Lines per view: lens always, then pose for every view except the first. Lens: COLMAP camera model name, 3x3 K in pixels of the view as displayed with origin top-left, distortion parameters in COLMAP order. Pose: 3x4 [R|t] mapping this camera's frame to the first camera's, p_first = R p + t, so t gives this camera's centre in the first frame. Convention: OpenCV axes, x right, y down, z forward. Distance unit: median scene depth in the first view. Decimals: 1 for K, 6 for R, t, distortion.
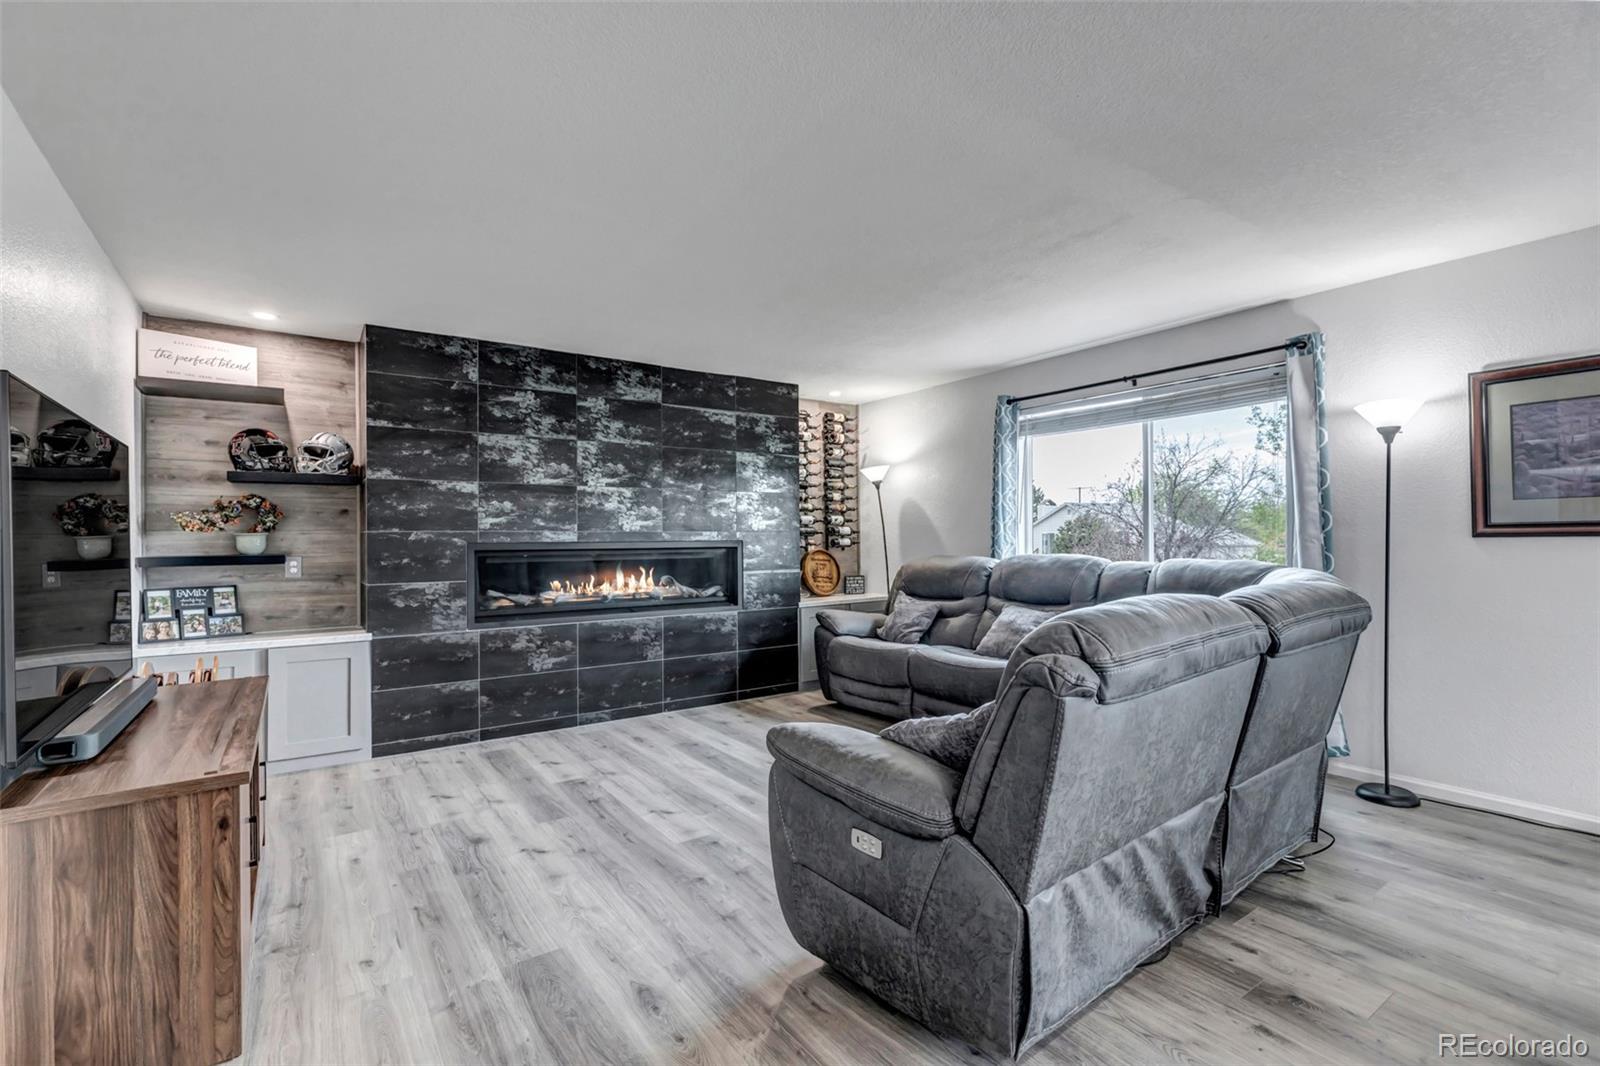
lens RADIAL K [[777.5, 0, 826.9], [0, 777.5, 535.3], [0, 0, 1]] dist [-0.001026, 0.000016]
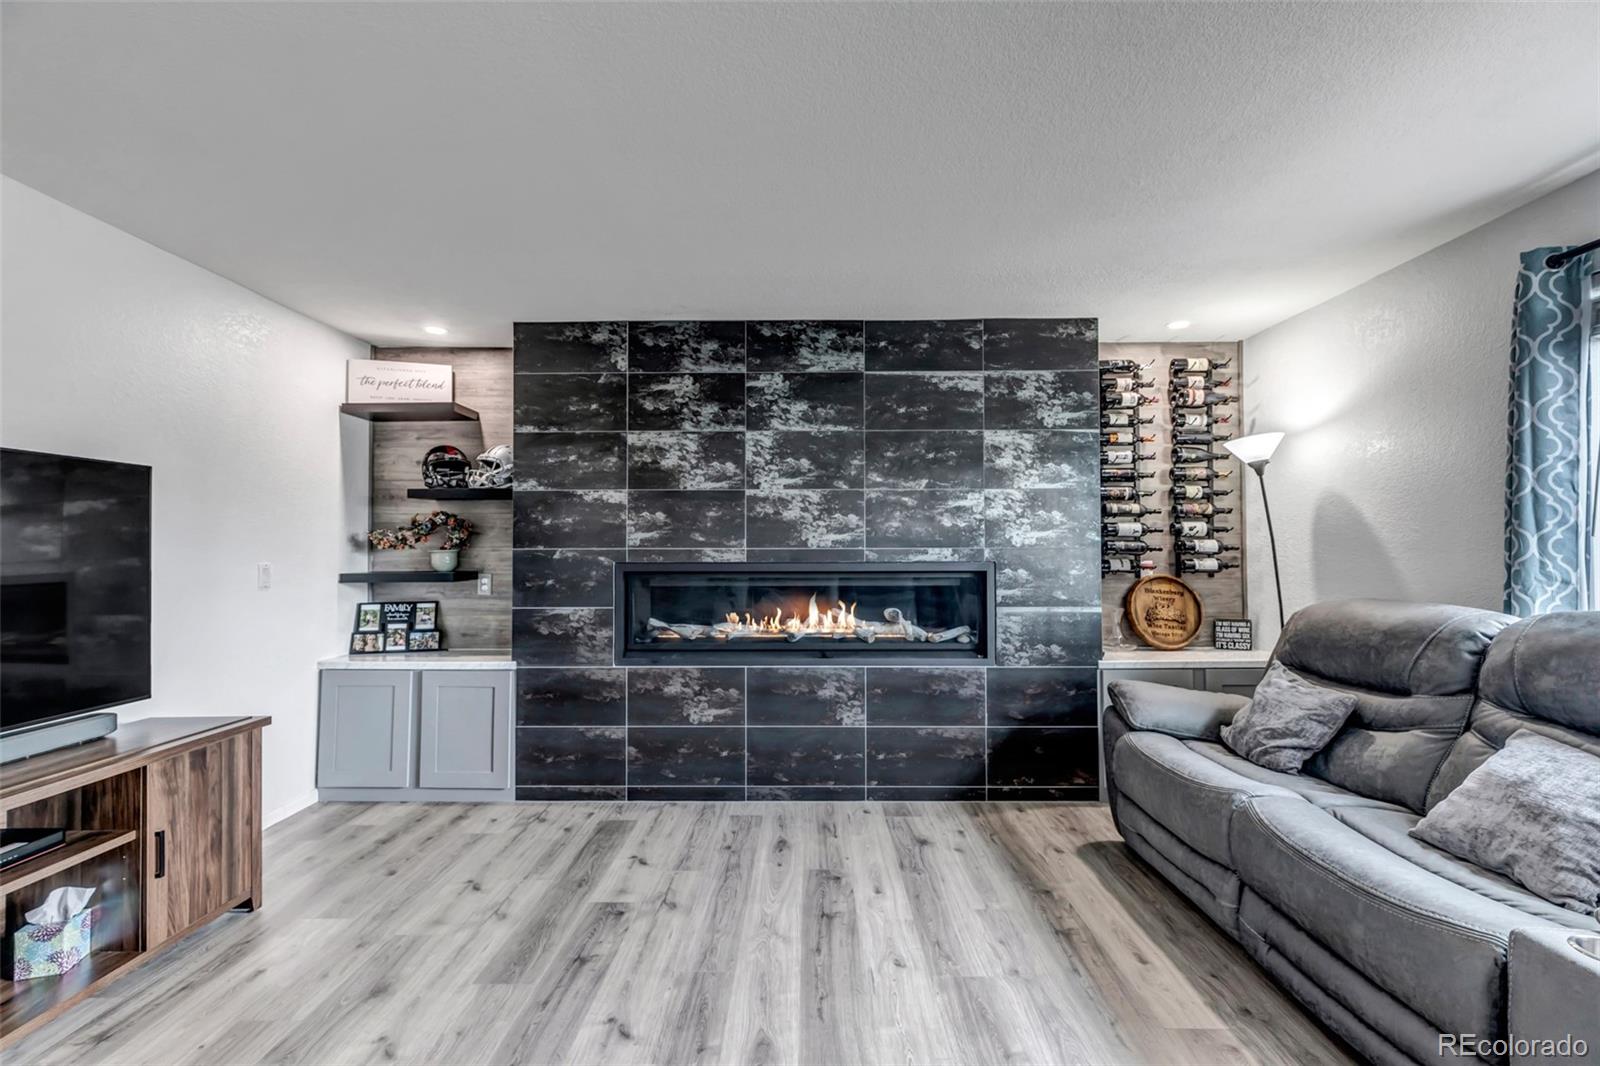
lens RADIAL K [[735.4, 0, 803.6], [0, 735.4, 532.0], [0, 0, 1]] dist [0.001017, 0.000283]
pose [[0.783182, -0.006725, -0.621756, 0.178637], [-0.001243, 0.999923, -0.012381, -0.012500], [0.621791, 0.010470, 0.783113, 0.456788]]
